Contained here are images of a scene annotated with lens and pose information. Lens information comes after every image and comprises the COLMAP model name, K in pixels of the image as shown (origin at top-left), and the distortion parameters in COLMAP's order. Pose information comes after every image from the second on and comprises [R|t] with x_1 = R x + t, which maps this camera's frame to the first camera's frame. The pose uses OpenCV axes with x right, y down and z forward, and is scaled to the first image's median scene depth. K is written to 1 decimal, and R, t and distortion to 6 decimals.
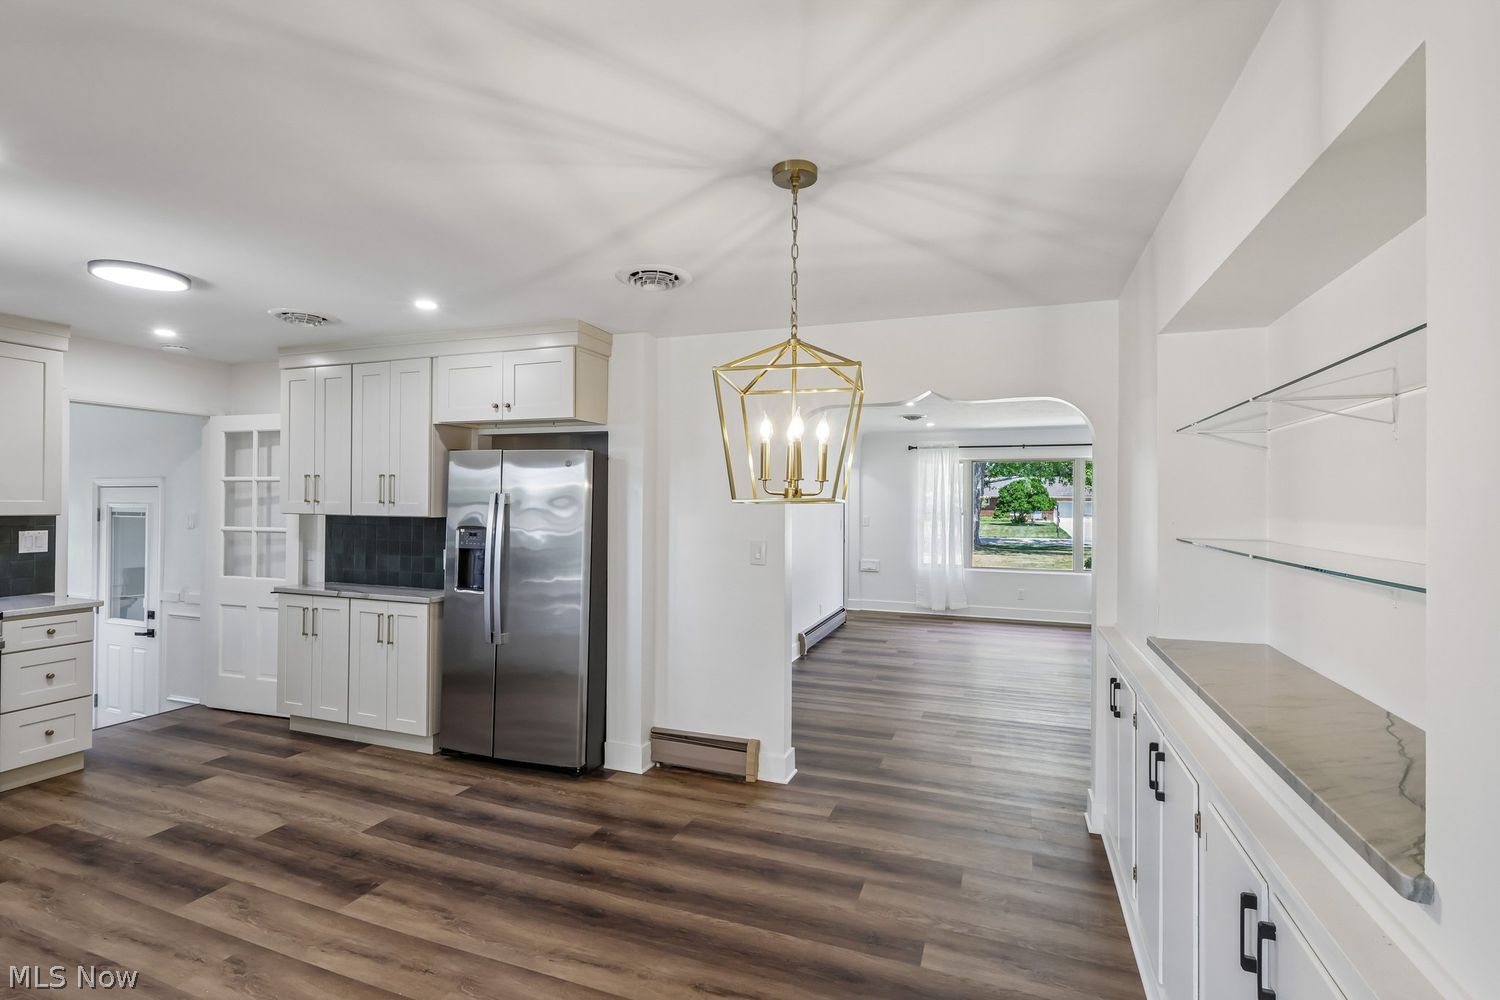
lens RADIAL K [[695.1, 0, 747.8], [0, 695.1, 500.4], [0, 0, 1]] dist [-0.000799, 0.000017]
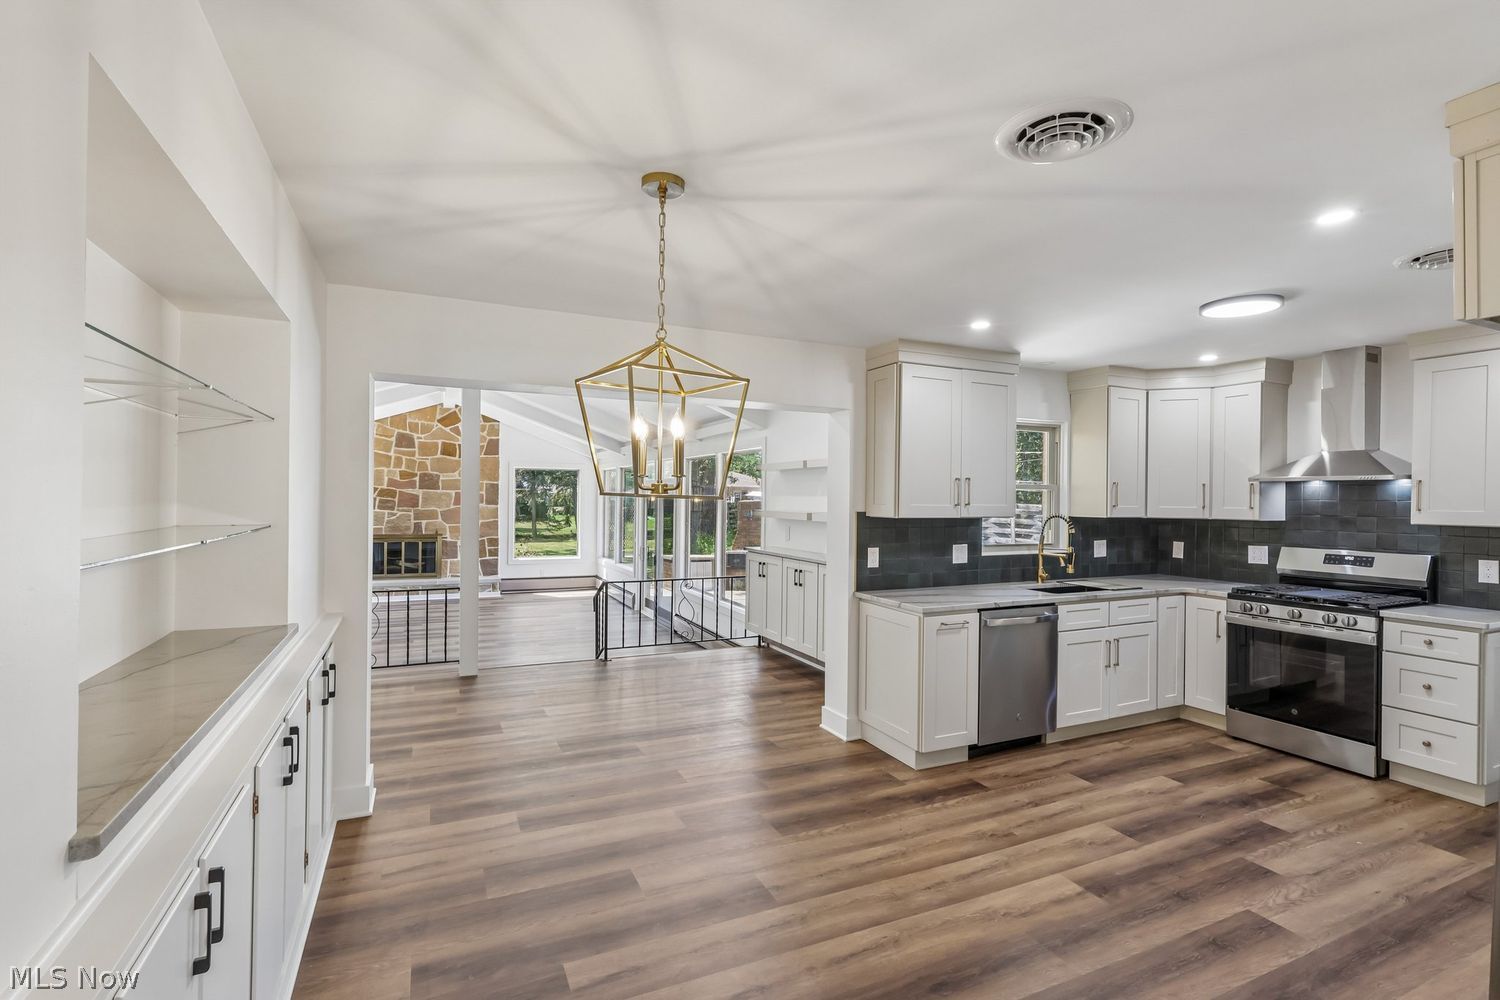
lens RADIAL K [[695.1, 0, 745.0], [0, 695.1, 501.4], [0, 0, 1]] dist [-0.000799, 0.000017]
pose [[-0.704562, -0.014769, -0.709488, 0.369941], [-0.013682, 0.999880, -0.007226, 0.007566], [0.709510, 0.004616, -0.704680, 0.943793]]
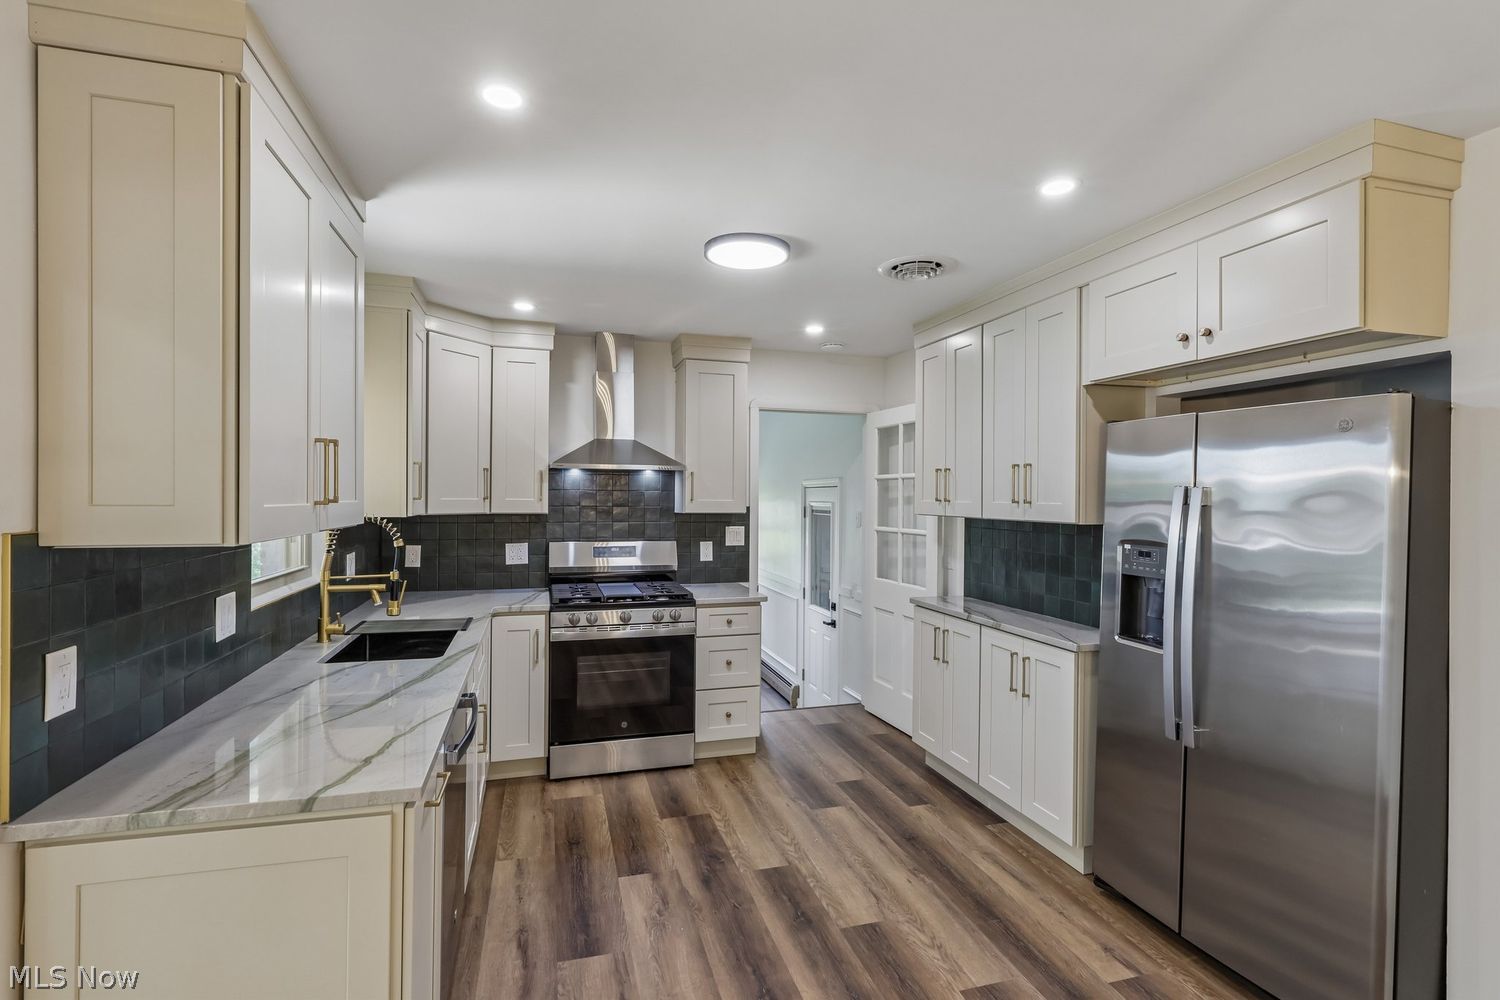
lens RADIAL K [[695.1, 0, 748.0], [0, 695.1, 500.9], [0, 0, 1]] dist [-0.000799, 0.000017]
pose [[0.599799, 0.000691, -0.800150, -0.114324], [0.002202, 0.999994, 0.002515, -0.000968], [0.800147, -0.003270, 0.599795, 0.352978]]
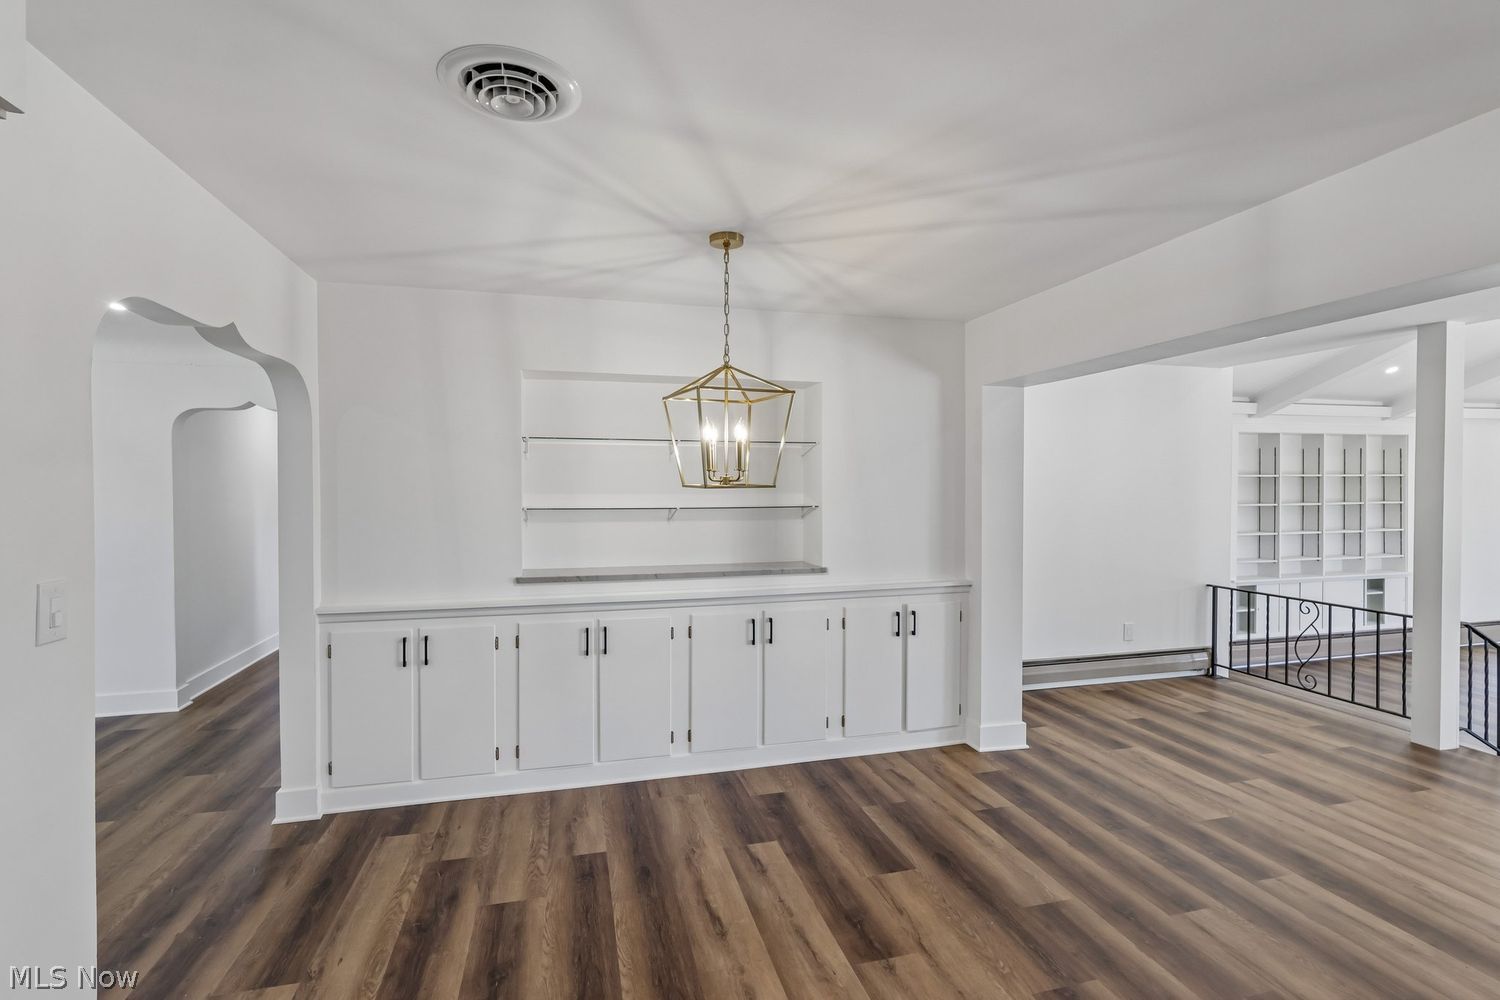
lens RADIAL K [[695.1, 0, 748.8], [0, 695.1, 502.7], [0, 0, 1]] dist [-0.000799, 0.000017]
pose [[-0.578808, -0.029341, 0.814936, -0.542073], [-0.009407, 0.999526, 0.029306, -0.004117], [-0.815410, 0.009297, -0.578810, 0.895287]]
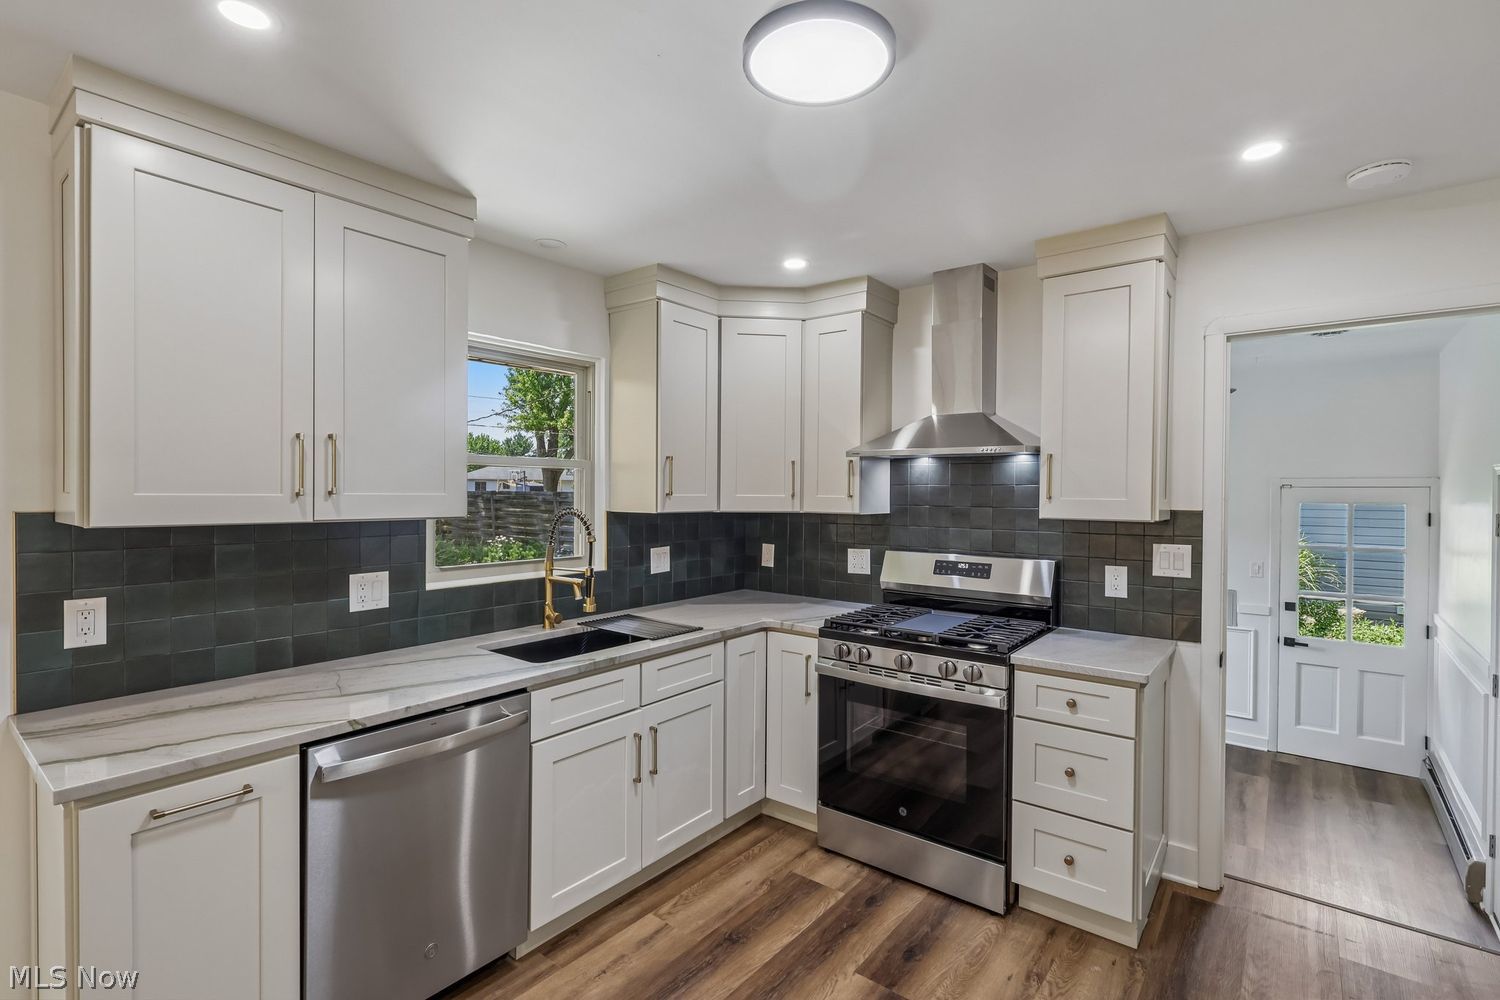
lens RADIAL K [[695.1, 0, 749.1], [0, 695.1, 499.0], [0, 0, 1]] dist [-0.000799, 0.000017]
pose [[-0.309074, -0.002291, -0.951035, -0.285107], [-0.005462, 0.999985, -0.000634, 0.002949], [0.951022, 0.004999, -0.309081, 0.858435]]
